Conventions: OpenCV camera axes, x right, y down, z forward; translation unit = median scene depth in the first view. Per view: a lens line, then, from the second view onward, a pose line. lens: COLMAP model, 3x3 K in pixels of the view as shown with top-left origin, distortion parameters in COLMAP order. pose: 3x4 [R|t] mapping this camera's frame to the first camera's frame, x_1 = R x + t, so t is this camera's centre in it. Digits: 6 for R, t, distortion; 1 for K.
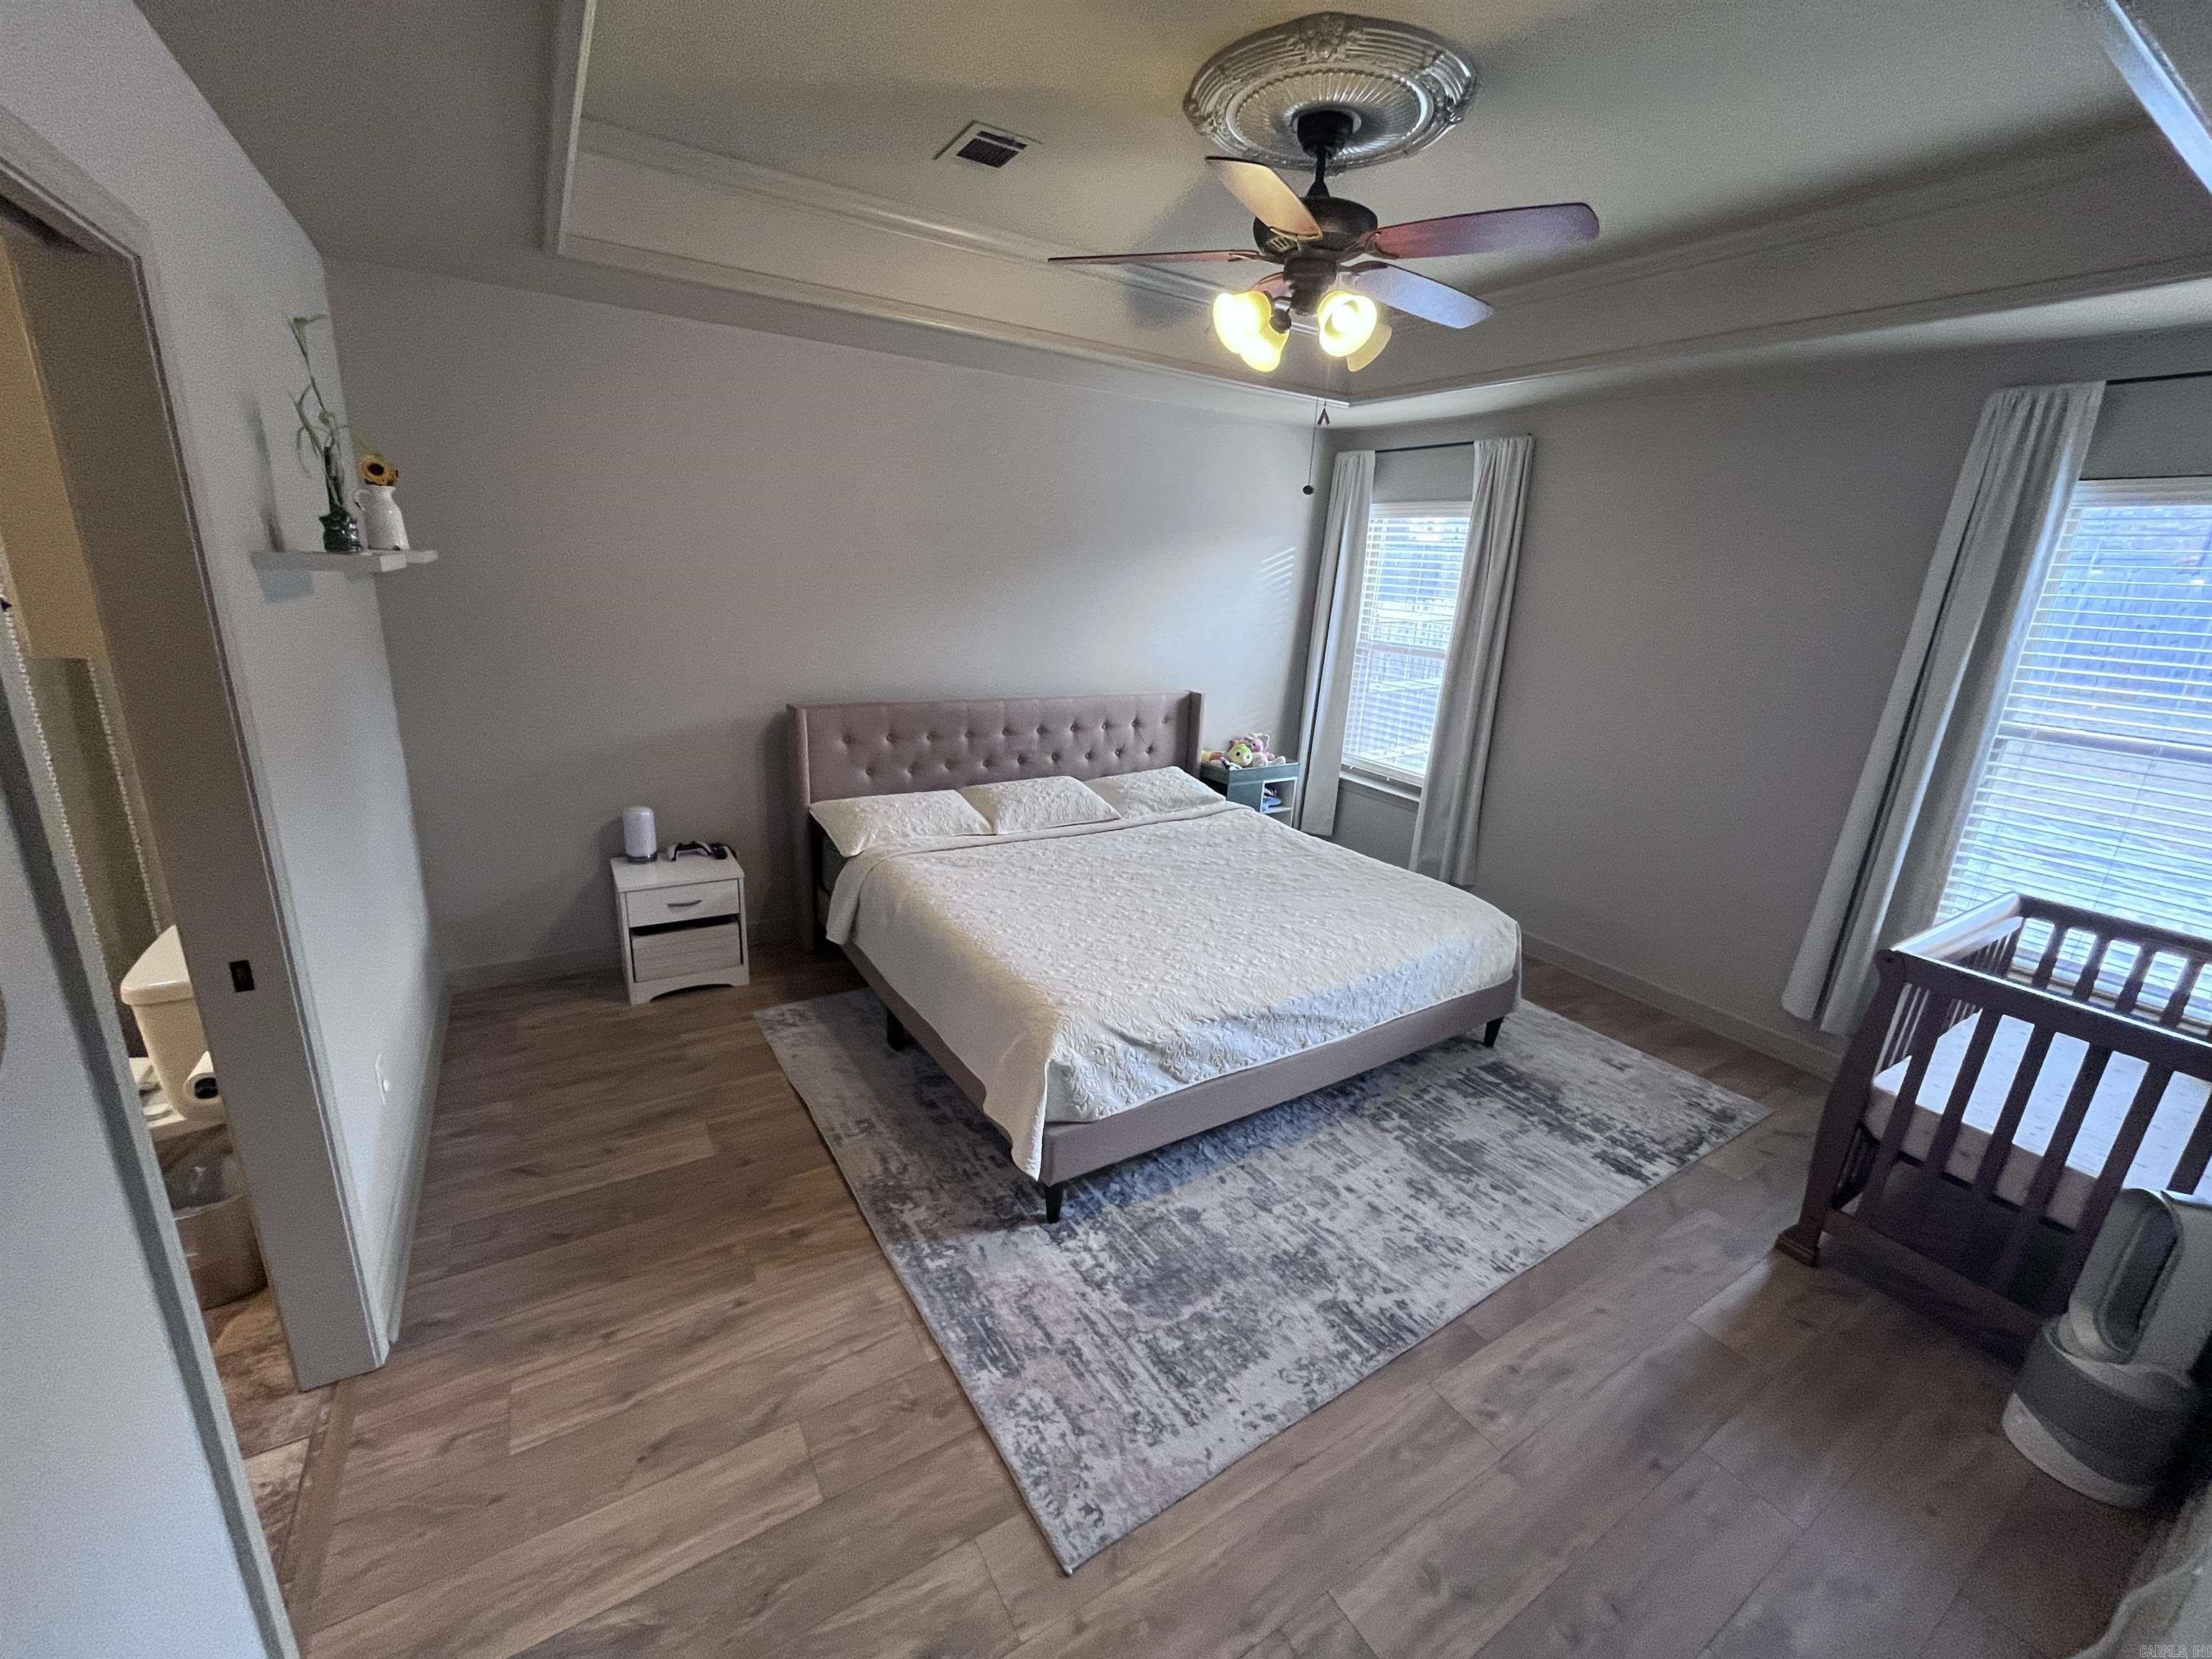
lens RADIAL K [[893.3, 0, 1106.0], [0, 893.3, 829.5], [0, 0, 1]] dist [-0.002280, 0.000035]
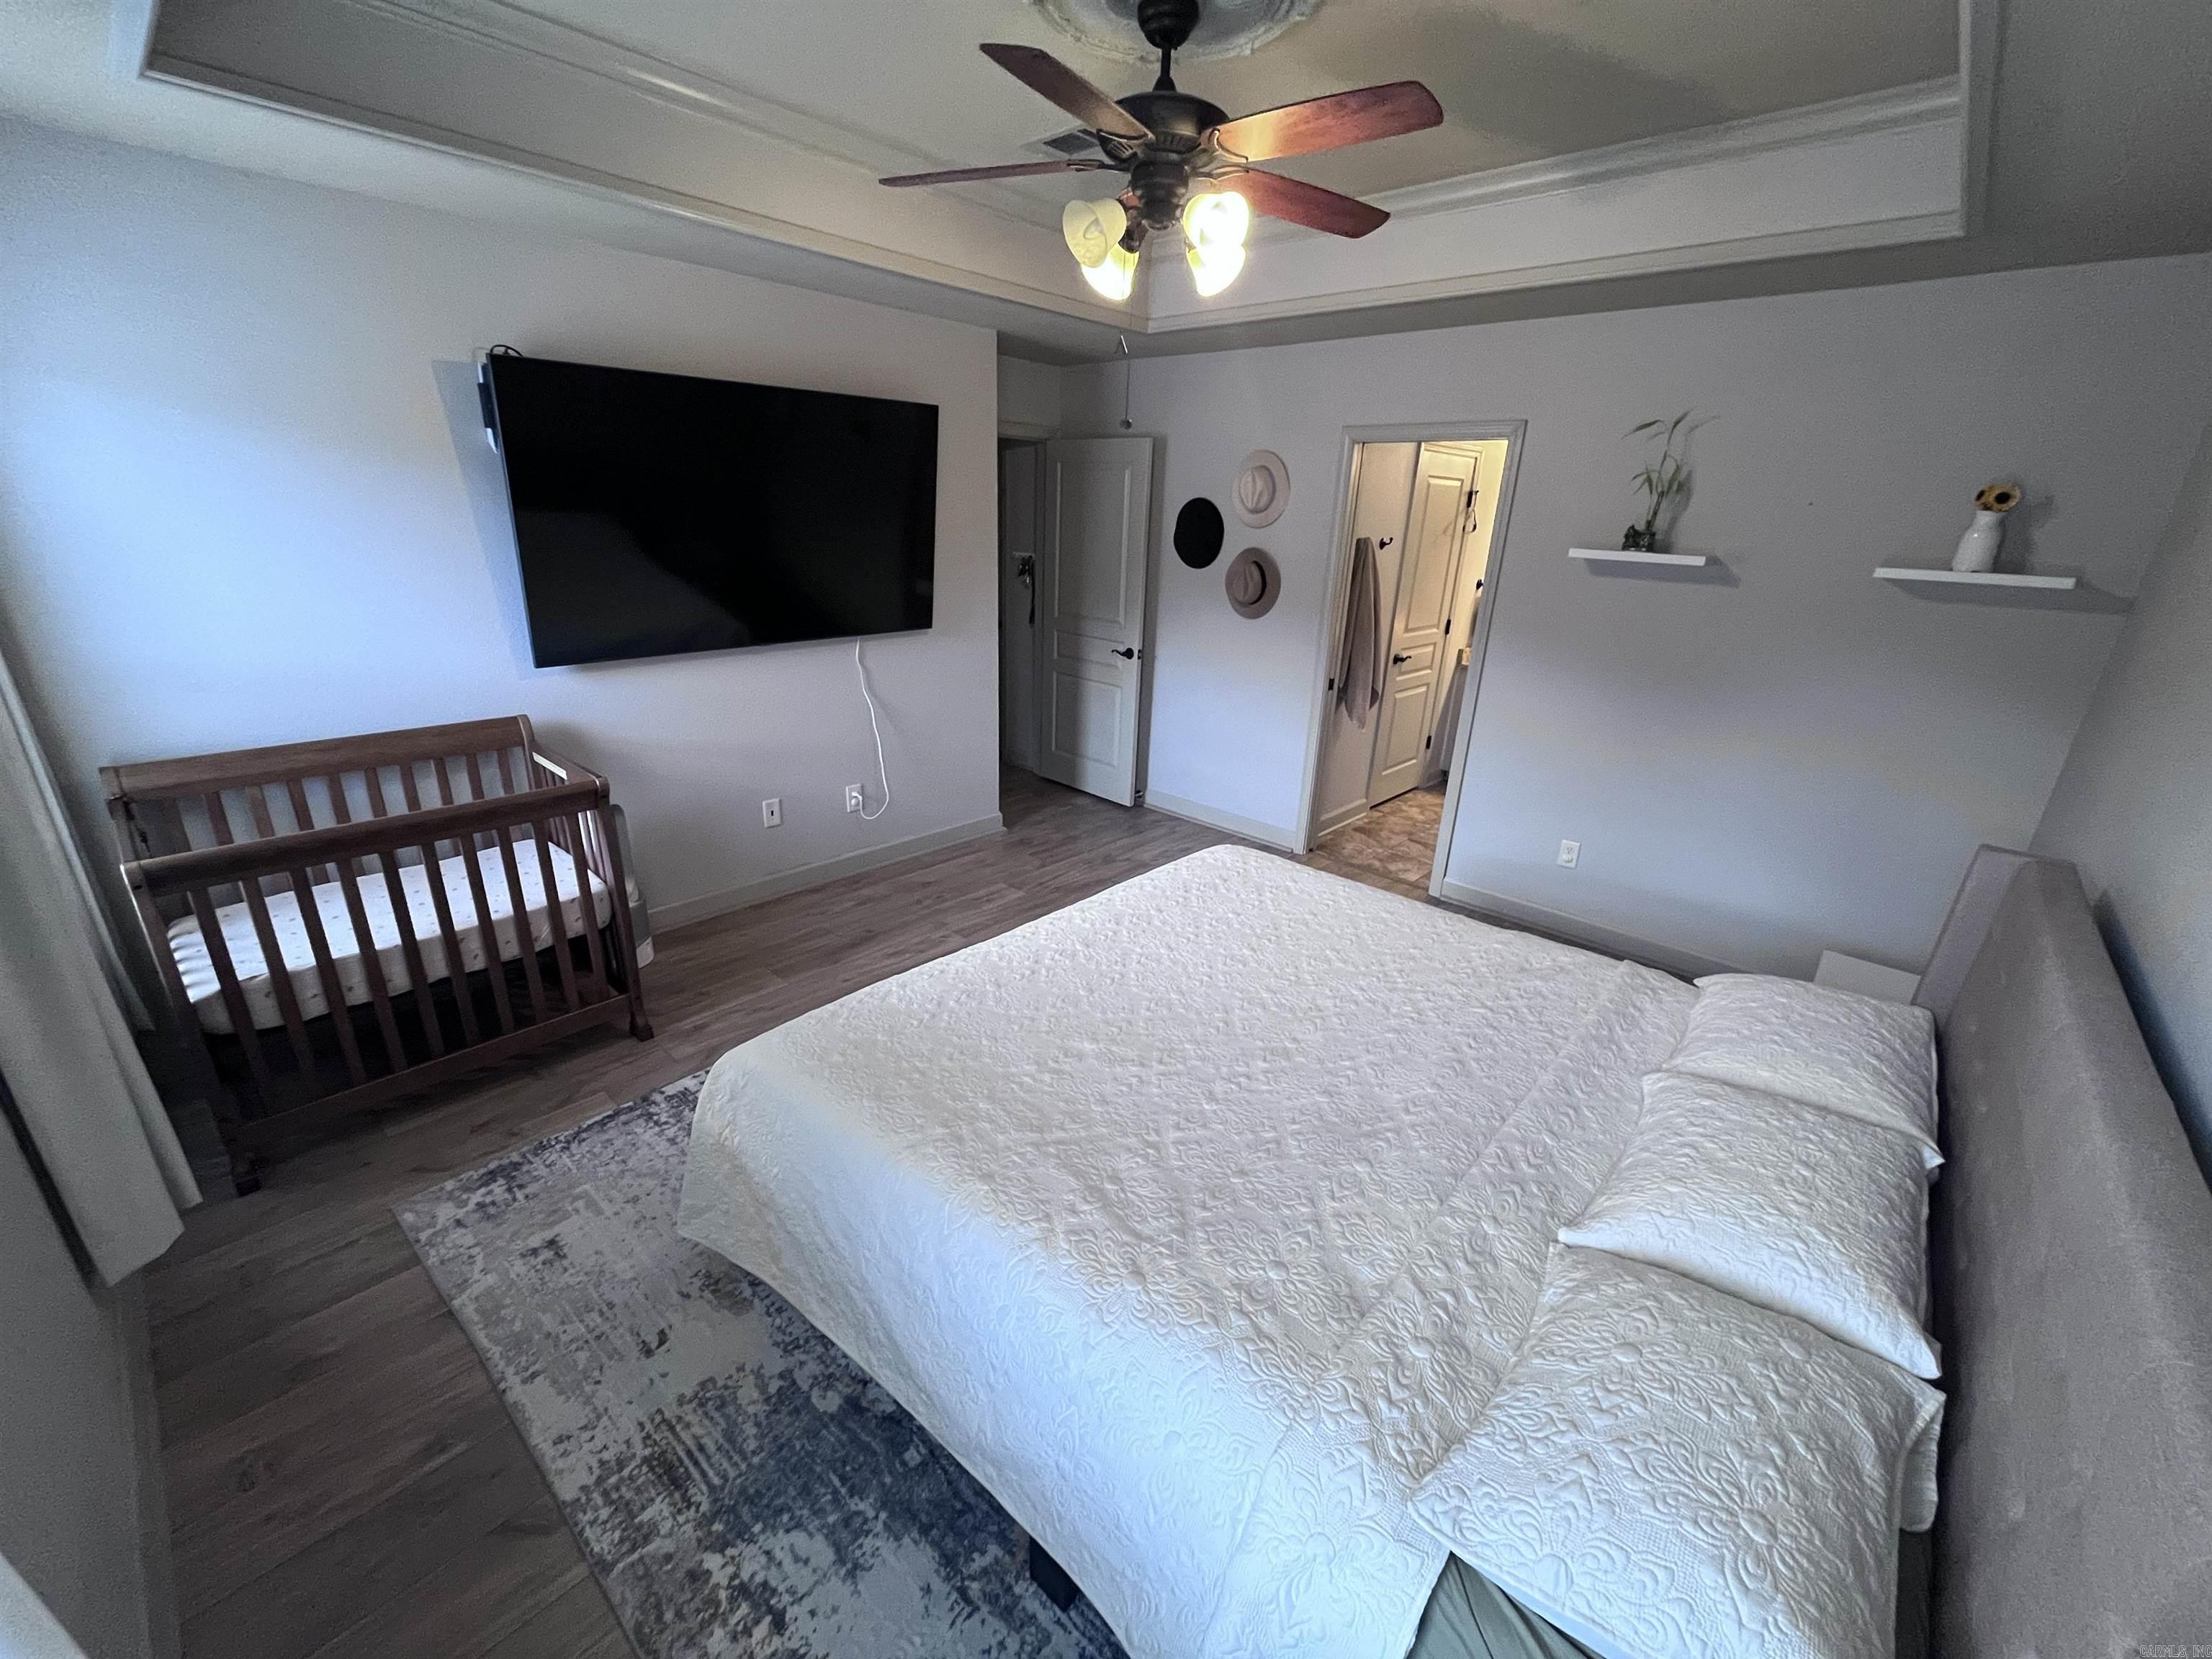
lens RADIAL K [[893.3, 0, 1106.0], [0, 893.3, 829.5], [0, 0, 1]] dist [-0.002280, 0.000035]
pose [[-0.955585, 0.004564, -0.294681, 0.648607], [-0.168985, 0.810705, 0.560536, -0.667850], [0.241458, 0.585437, -0.773926, 2.388205]]
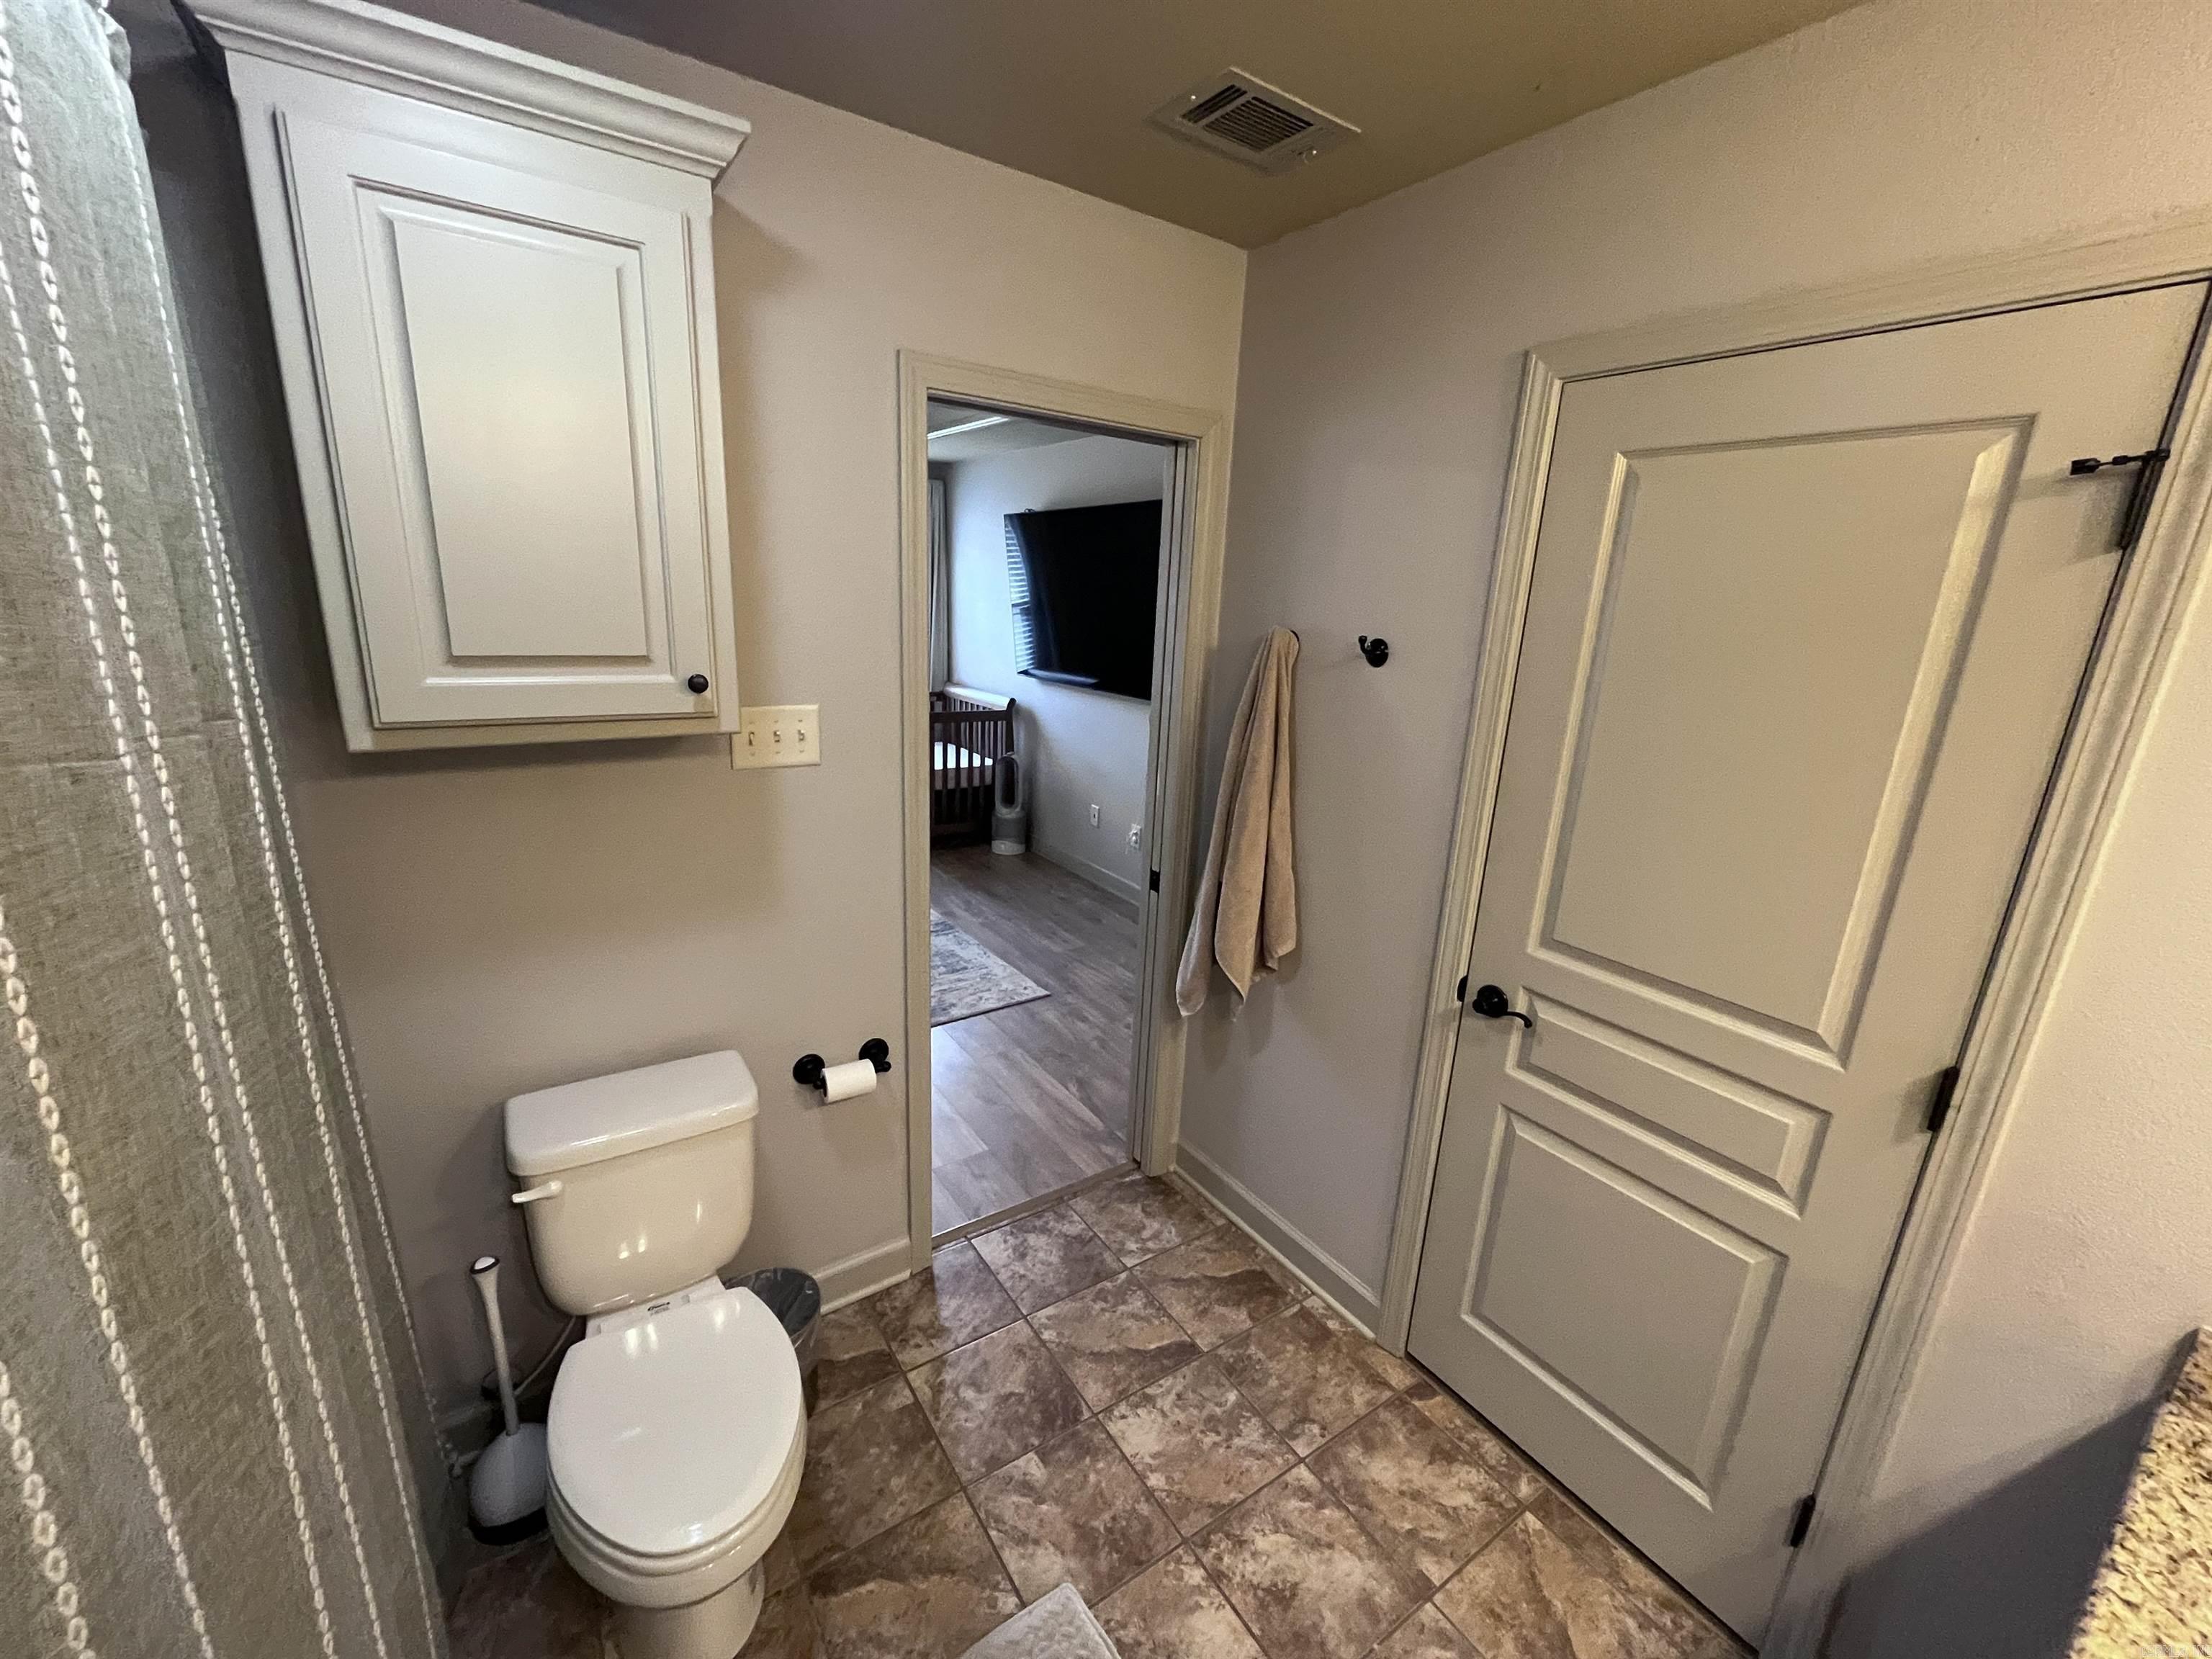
lens RADIAL K [[893.3, 0, 1106.0], [0, 893.3, 829.5], [0, 0, 1]] dist [-0.002280, 0.000035]
pose [[-0.041239, -0.318833, 0.946913, -1.773596], [0.234811, 0.918084, 0.319352, -0.263184], [-0.971166, 0.235515, 0.037005, 0.517626]]
